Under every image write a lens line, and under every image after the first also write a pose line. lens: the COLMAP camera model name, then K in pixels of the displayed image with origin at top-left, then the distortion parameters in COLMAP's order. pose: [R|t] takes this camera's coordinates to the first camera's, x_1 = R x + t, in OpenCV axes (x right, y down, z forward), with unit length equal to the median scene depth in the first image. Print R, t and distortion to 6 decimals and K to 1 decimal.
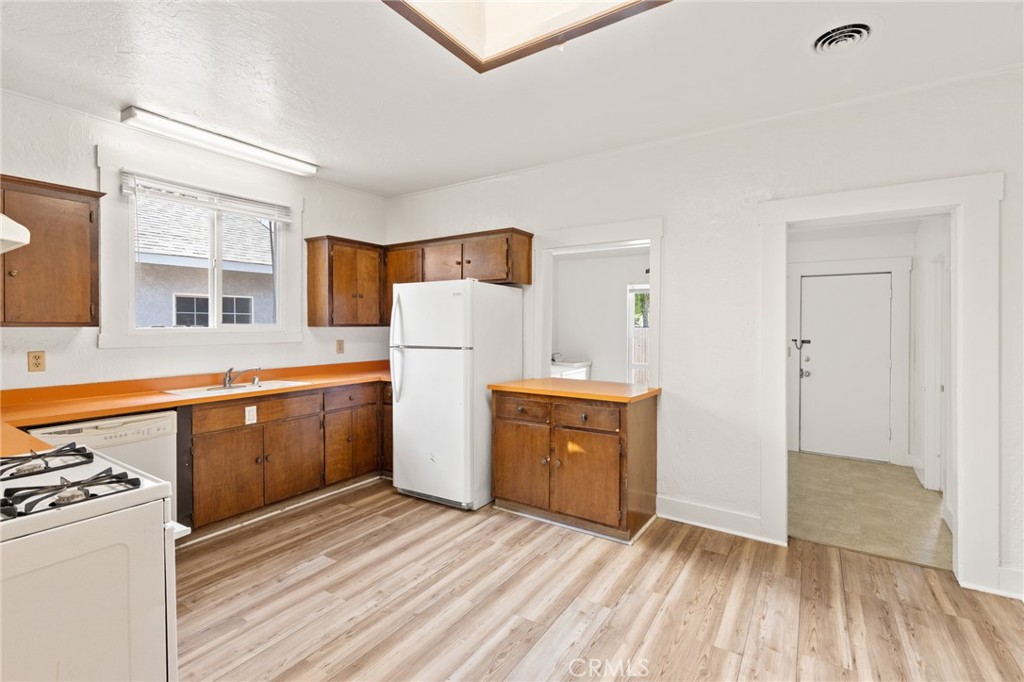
lens RADIAL K [[467.7, 0, 511.3], [0, 467.7, 332.9], [0, 0, 1]] dist [0.003022, -0.000637]
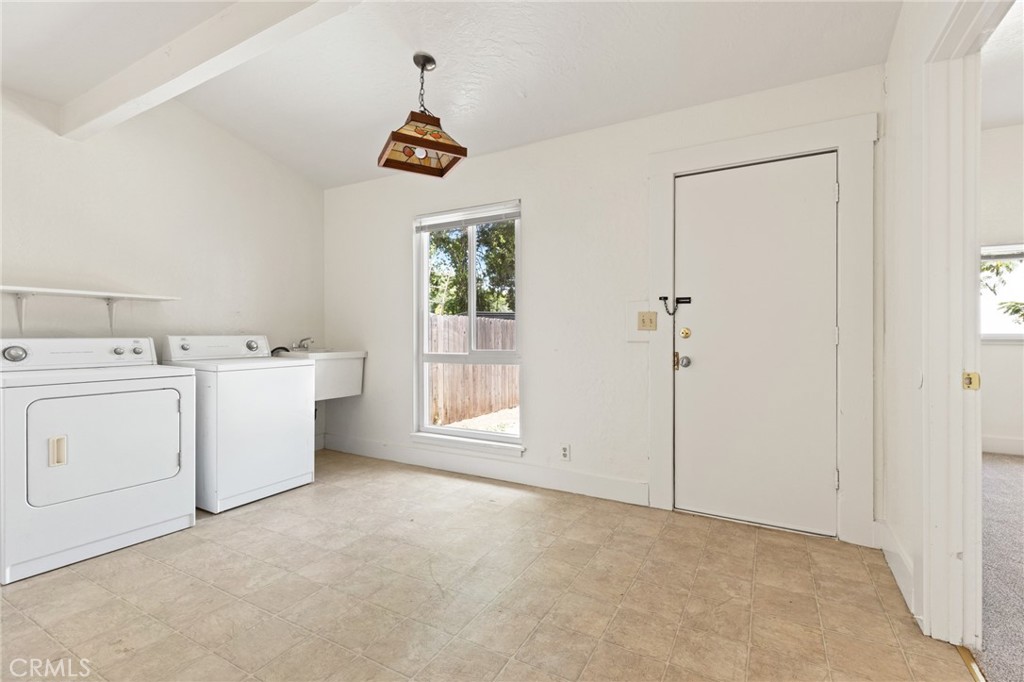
lens RADIAL K [[467.7, 0, 511.3], [0, 467.7, 342.5], [0, 0, 1]] dist [0.003022, -0.000637]
pose [[0.996546, -0.006299, 0.082804, 0.394376], [0.006362, 0.999980, -0.000493, 0.065033], [-0.082799, 0.001018, 0.996566, 0.495736]]
